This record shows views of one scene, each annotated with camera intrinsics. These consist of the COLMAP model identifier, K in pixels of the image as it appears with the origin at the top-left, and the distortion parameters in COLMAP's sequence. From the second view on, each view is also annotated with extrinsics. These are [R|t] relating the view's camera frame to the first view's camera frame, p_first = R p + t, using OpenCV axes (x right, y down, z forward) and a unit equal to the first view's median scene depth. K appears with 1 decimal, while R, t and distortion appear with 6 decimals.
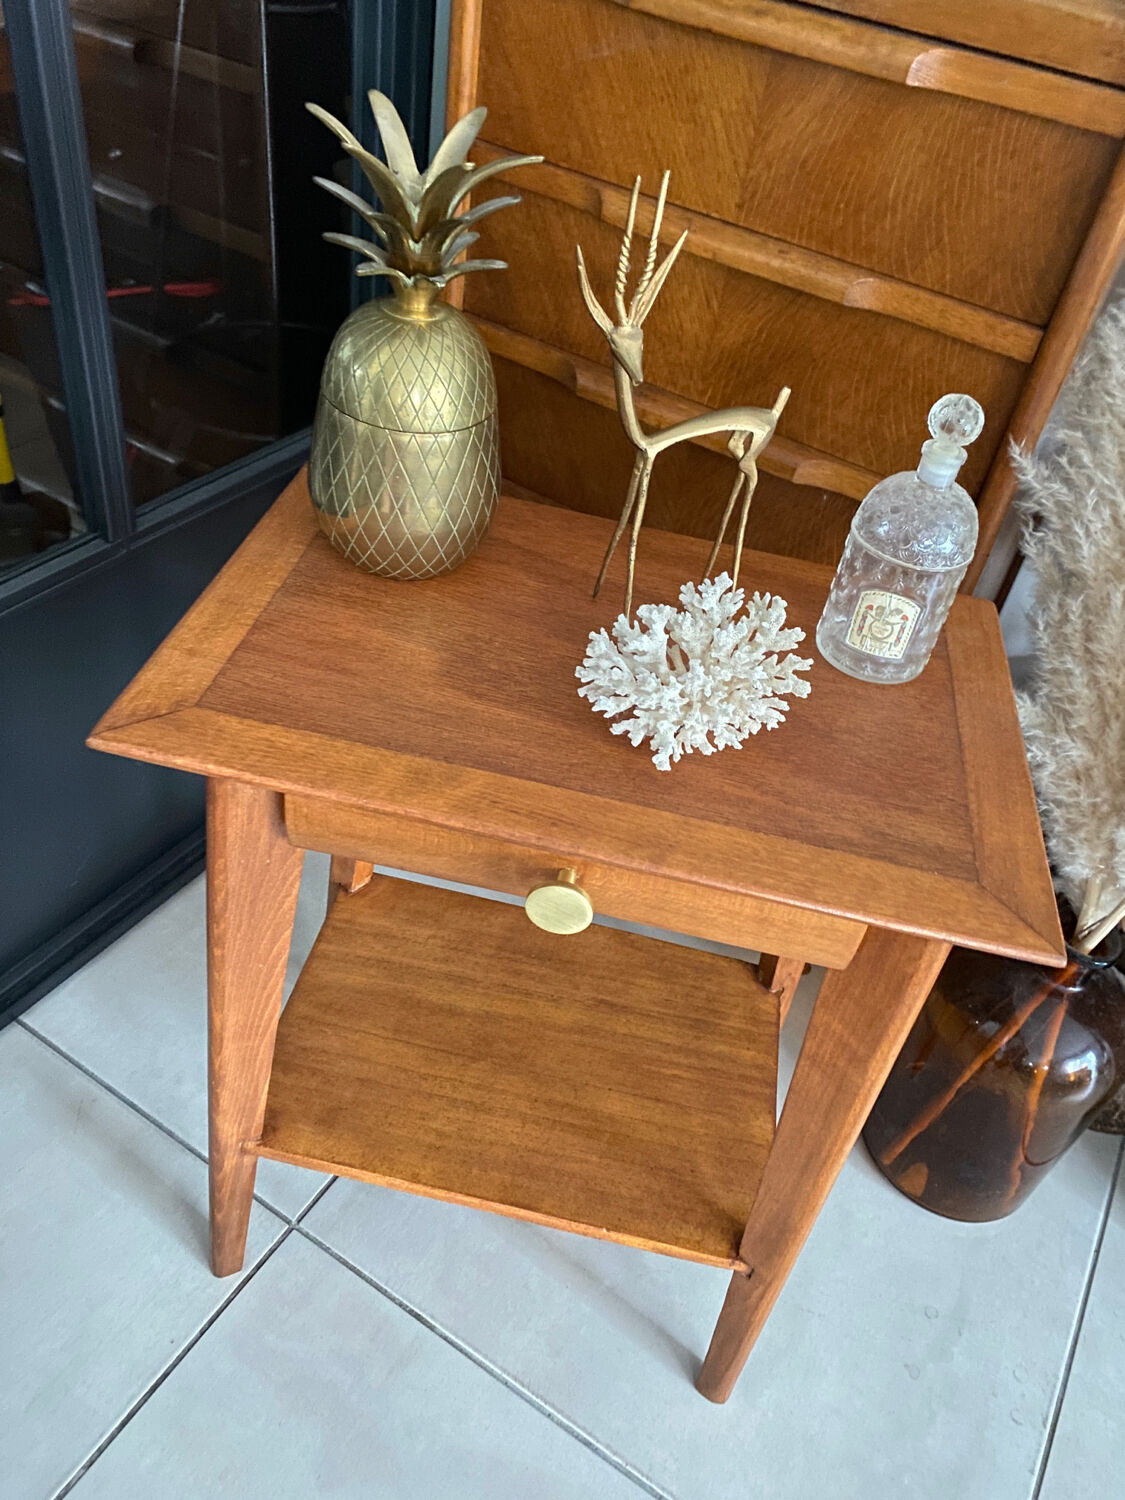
lens RADIAL K [[1150.0, 0, 562.2], [0, 1150.0, 743.2], [0, 0, 1]] dist [0.002291, 0.000937]
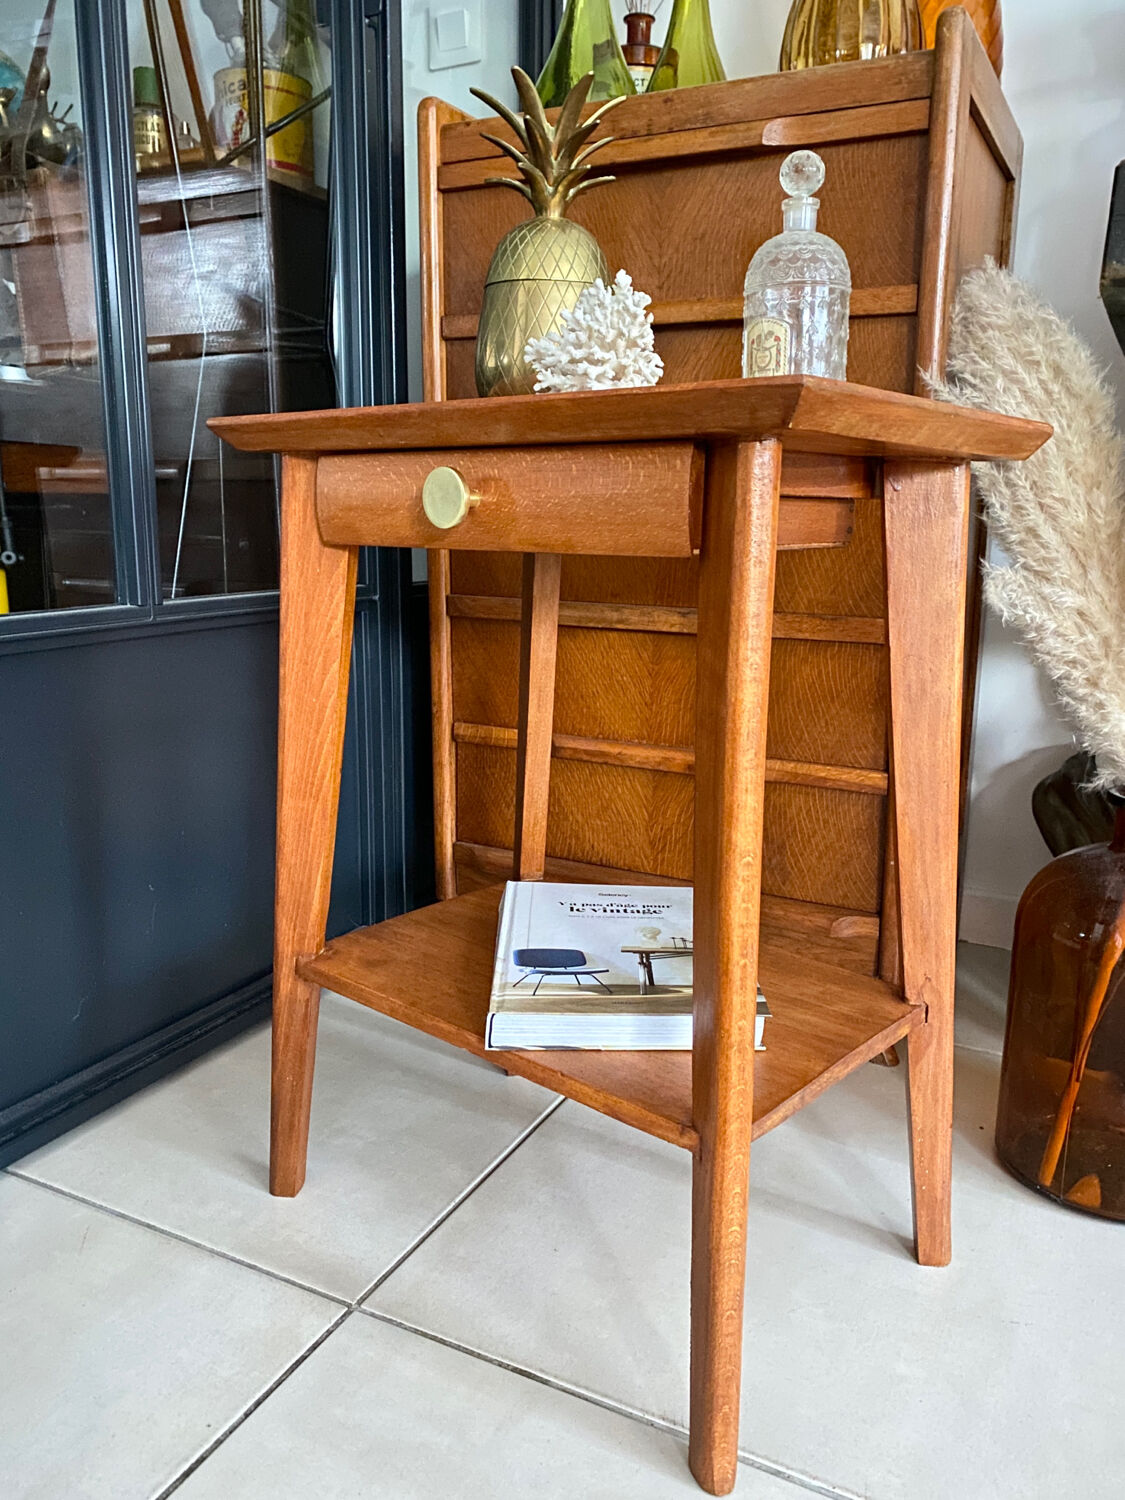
lens RADIAL K [[1150.0, 0, 561.8], [0, 1150.0, 749.0], [0, 0, 1]] dist [0.002291, 0.000937]
pose [[0.988845, -0.135950, 0.060860, -0.097513], [0.148386, 0.863569, -0.481903, 0.553417], [0.012958, 0.485558, 0.874108, 0.126940]]
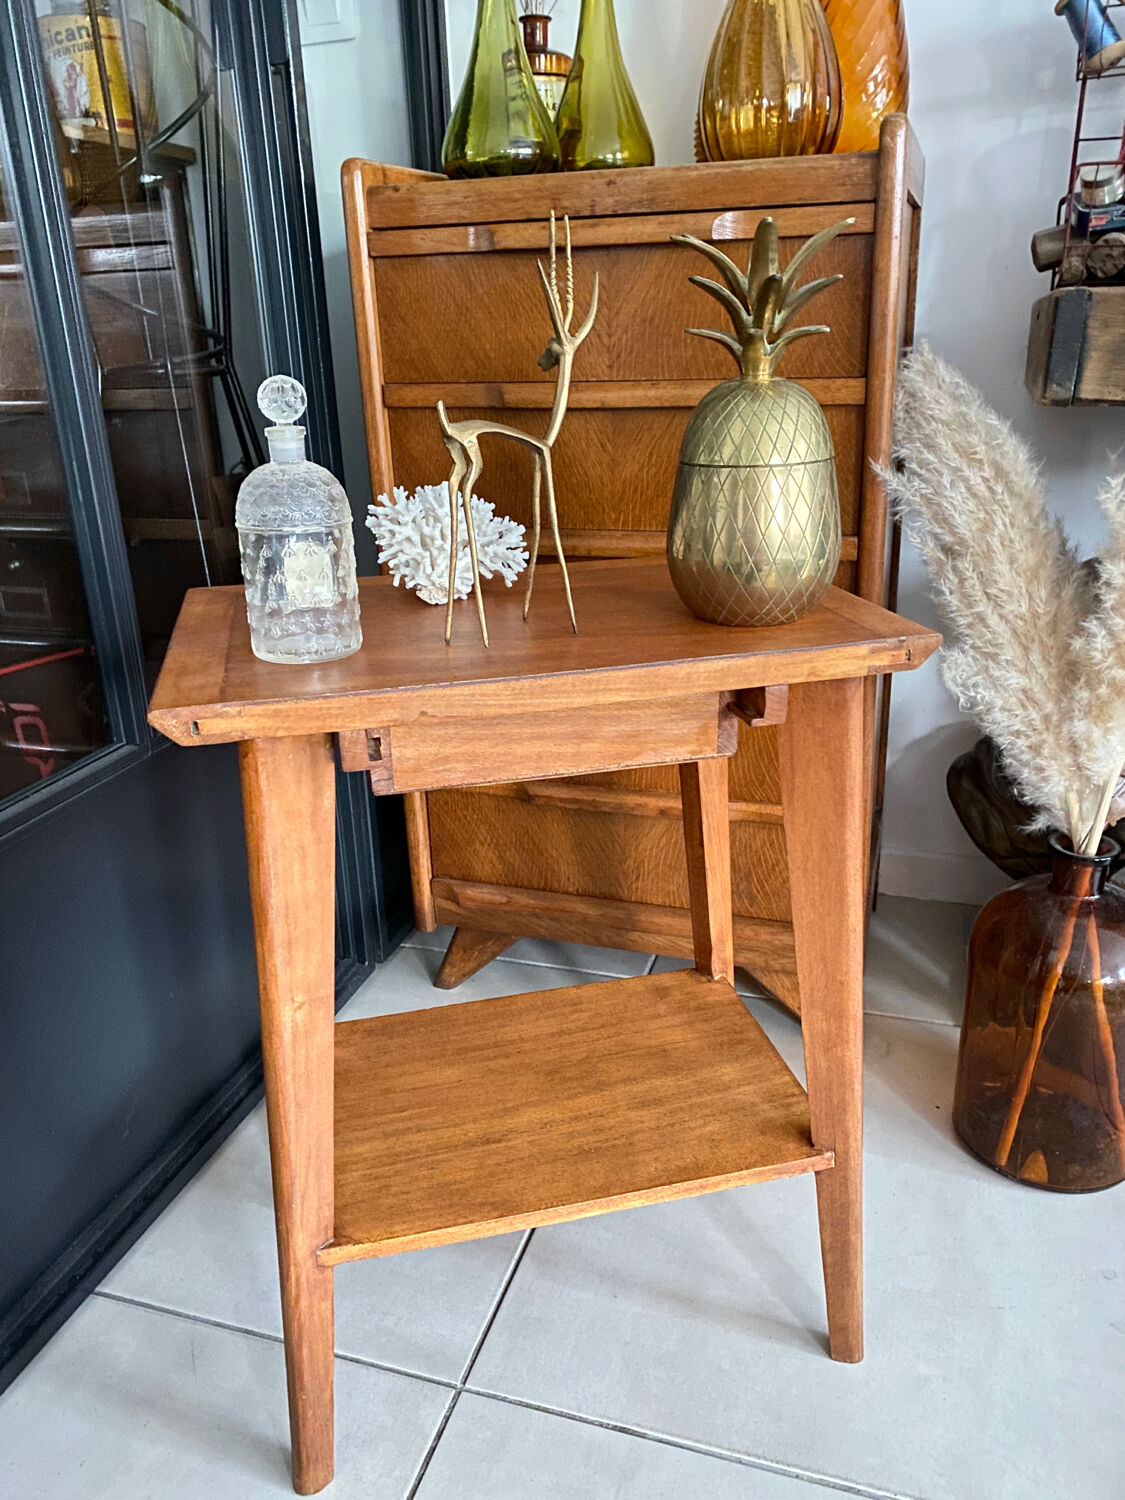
lens RADIAL K [[1150.0, 0, 559.8], [0, 1150.0, 745.6], [0, 0, 1]] dist [0.002291, 0.000937]
pose [[0.955939, -0.239180, 0.170218, -0.215734], [0.283468, 0.902823, -0.323351, 0.311108], [-0.076338, 0.357355, 0.930843, -0.048413]]
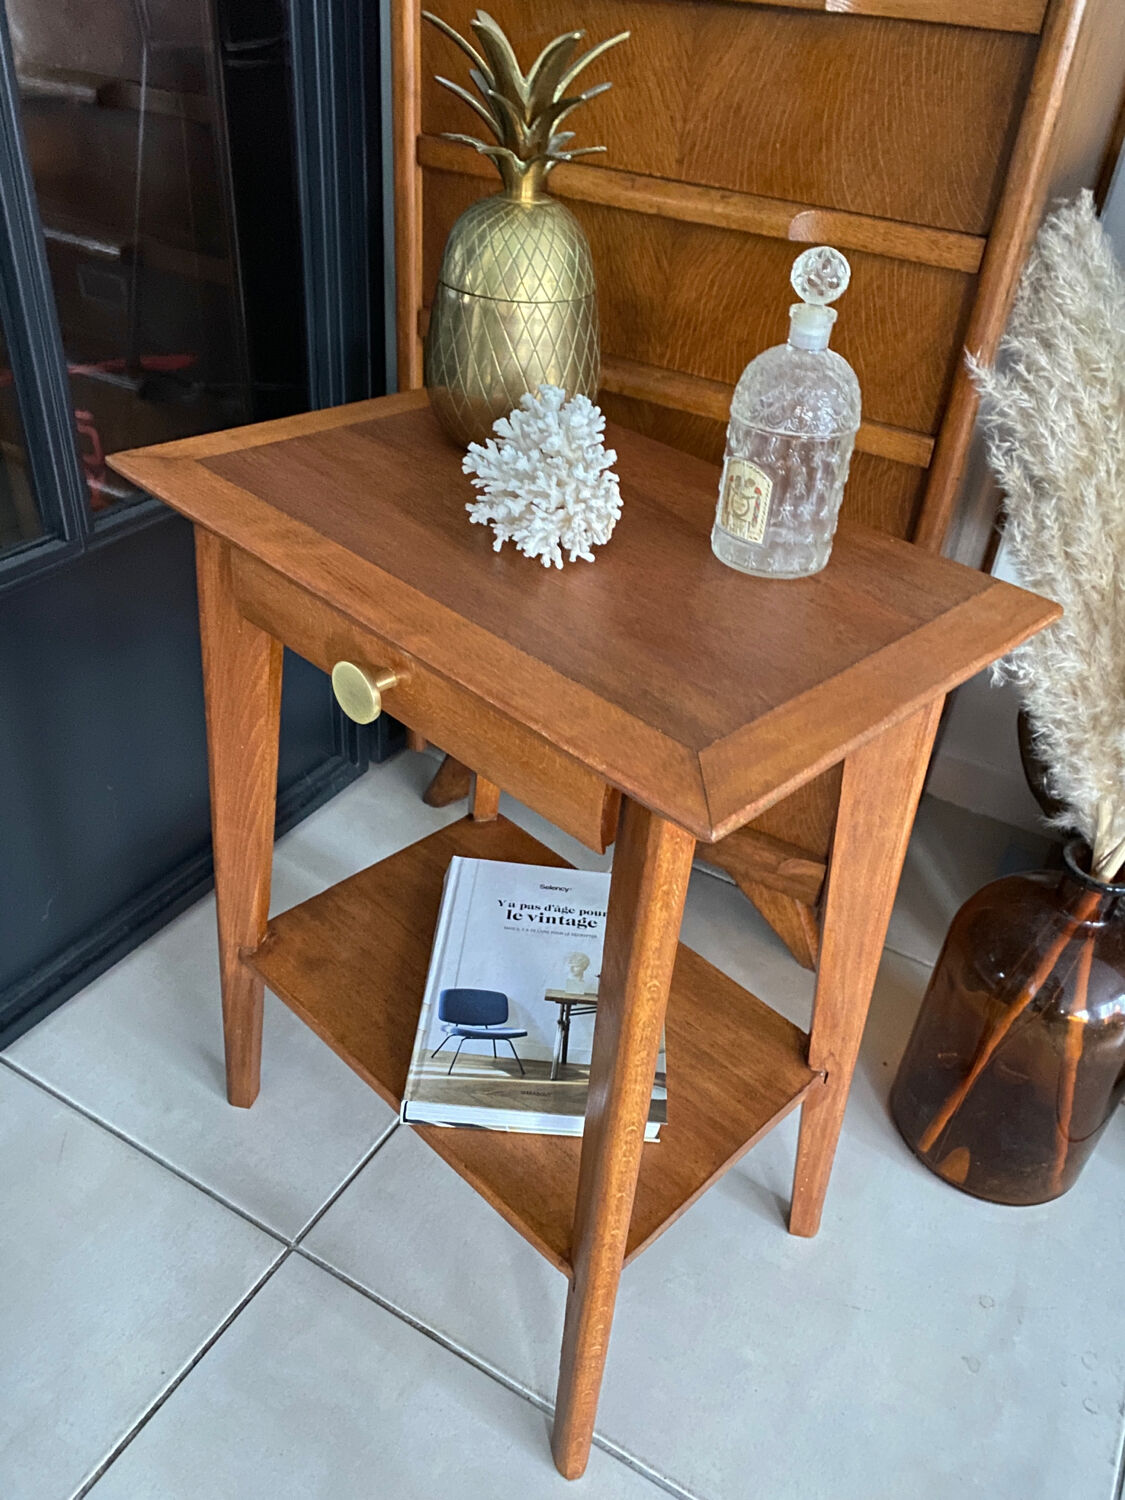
lens RADIAL K [[1150.0, 0, 568.4], [0, 1150.0, 743.6], [0, 0, 1]] dist [0.002291, 0.000937]
pose [[0.997711, -0.067605, -0.001640, 0.020655], [0.067013, 0.991654, -0.110148, 0.149119], [0.009073, 0.109785, 0.993914, 0.034751]]
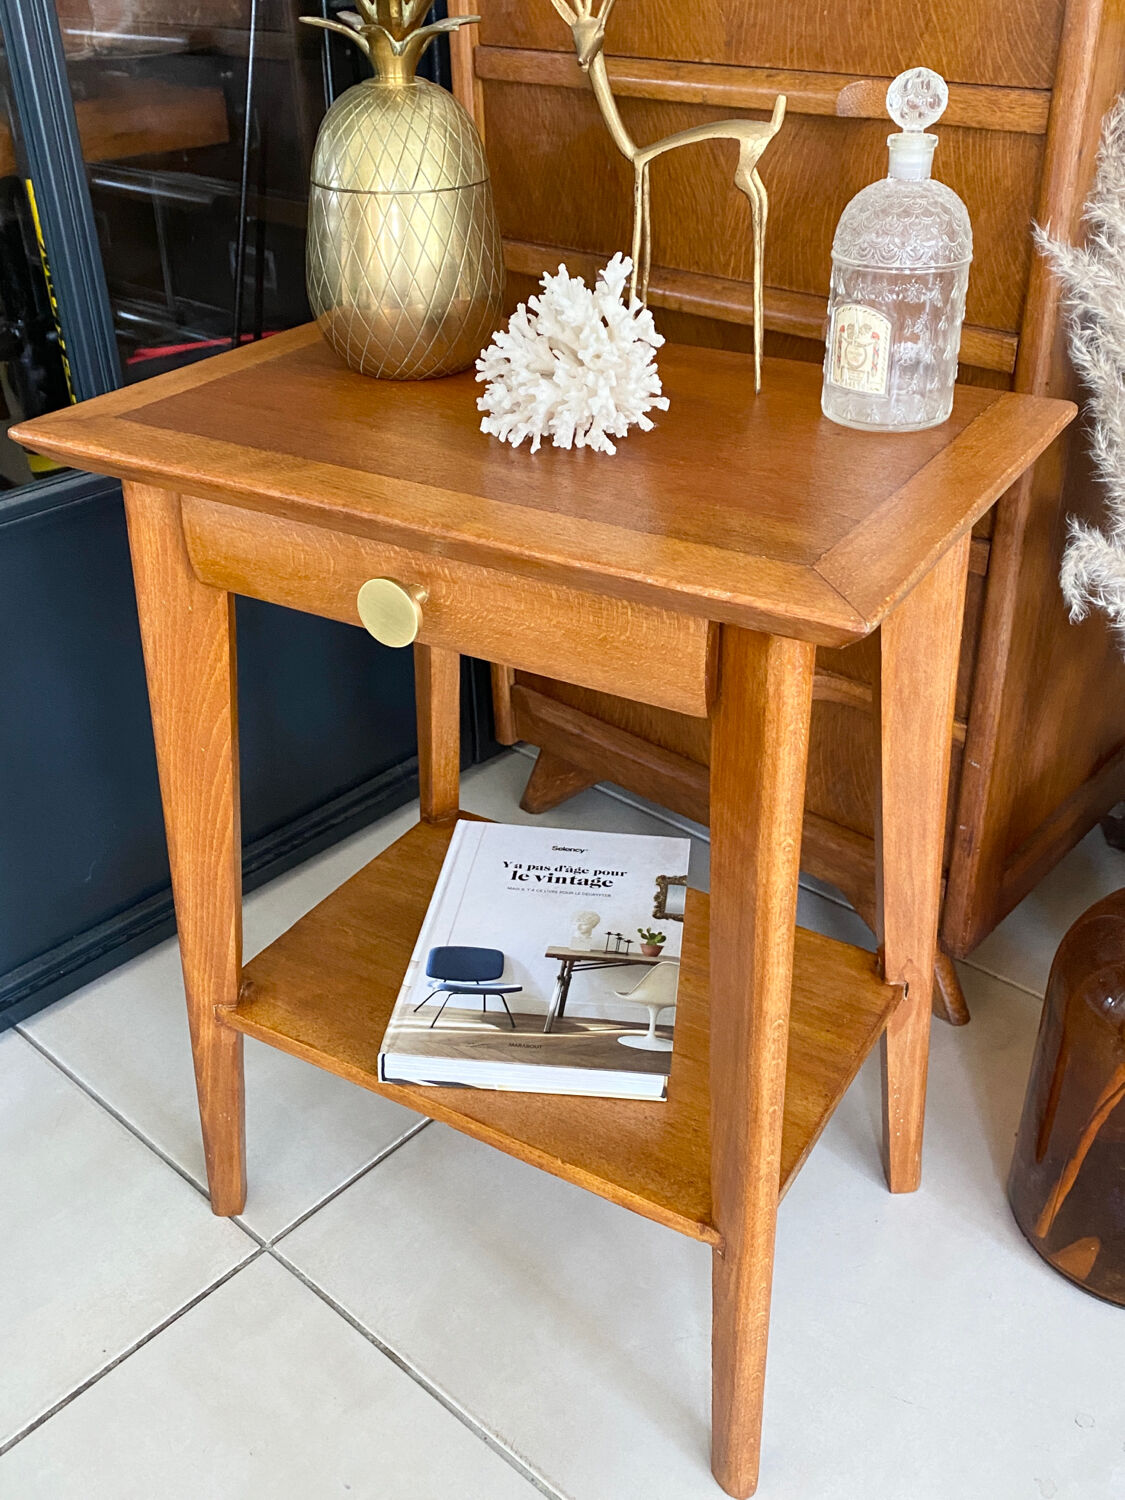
lens RADIAL K [[1408.7, 0, 564.4], [0, 1408.7, 741.1], [0, 0, 1]] dist [0.006644, 0.000000]
pose [[0.973753, -0.036830, -0.224608, 0.249597], [-0.007075, 0.981447, -0.191604, 0.285090], [0.227497, 0.188164, 0.955426, 0.000035]]
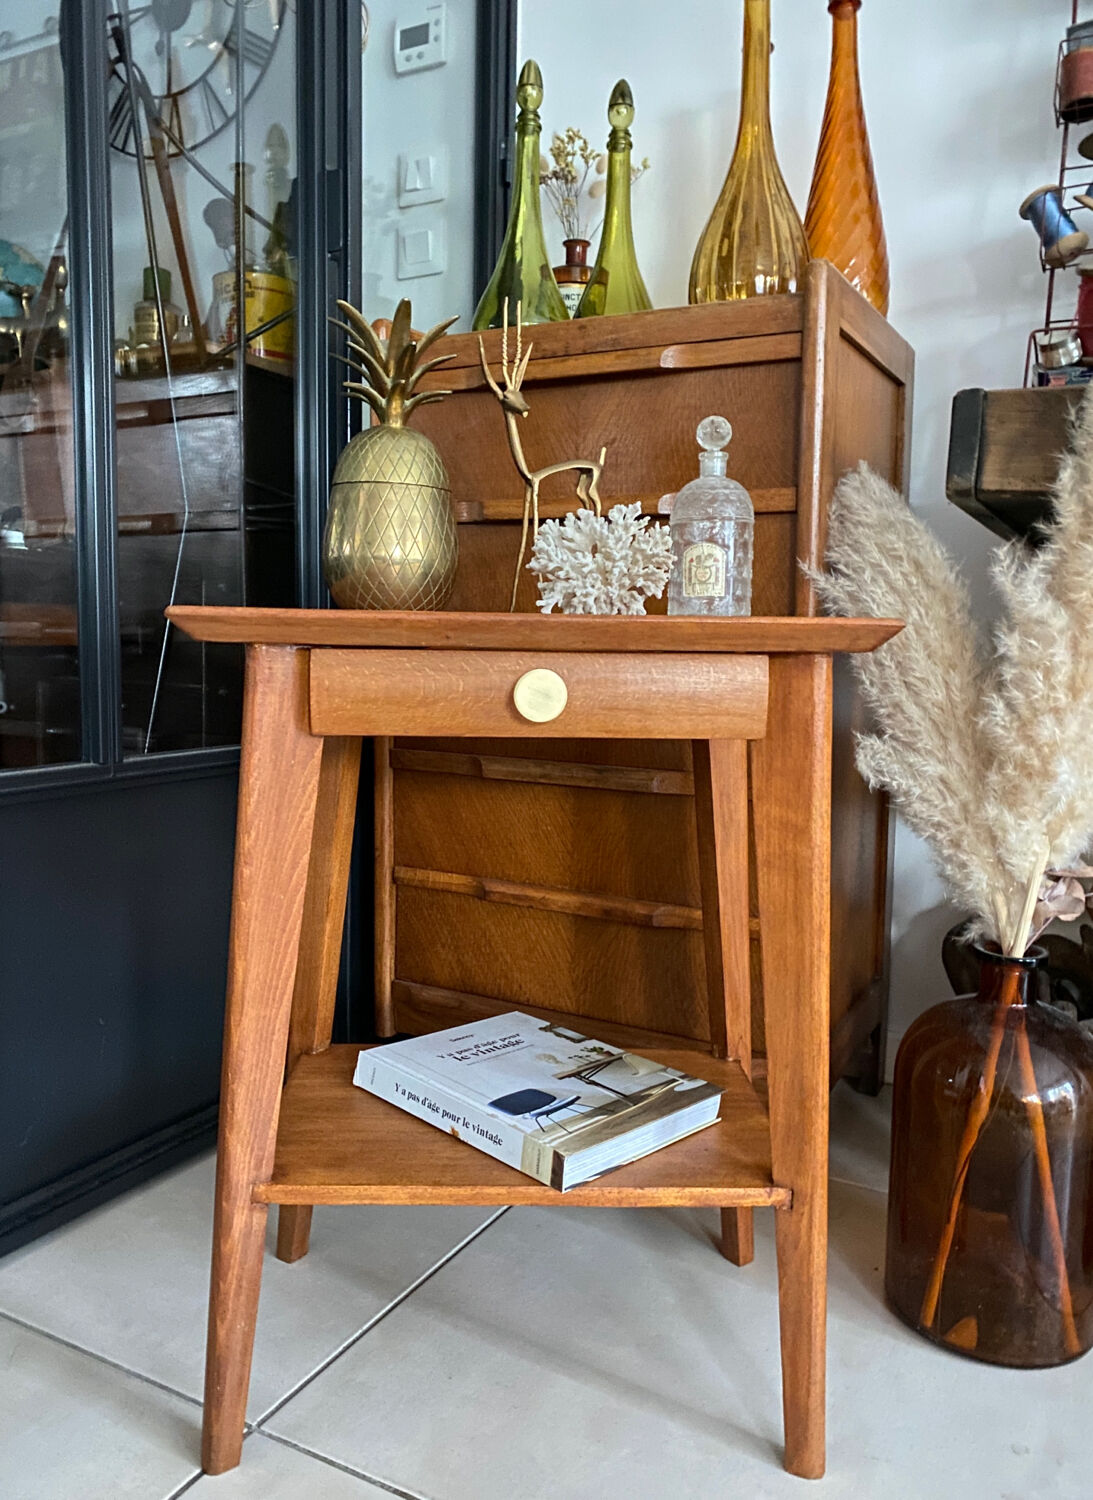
lens RADIAL K [[1146.8, 0, 529.2], [0, 1146.8, 748.8], [0, 0, 1]] dist [0.012747, -0.016886]
pose [[0.991667, -0.120023, 0.046797, -0.011451], [0.124898, 0.806775, -0.577507, 0.598254], [0.031560, 0.578540, 0.815043, 0.020697]]
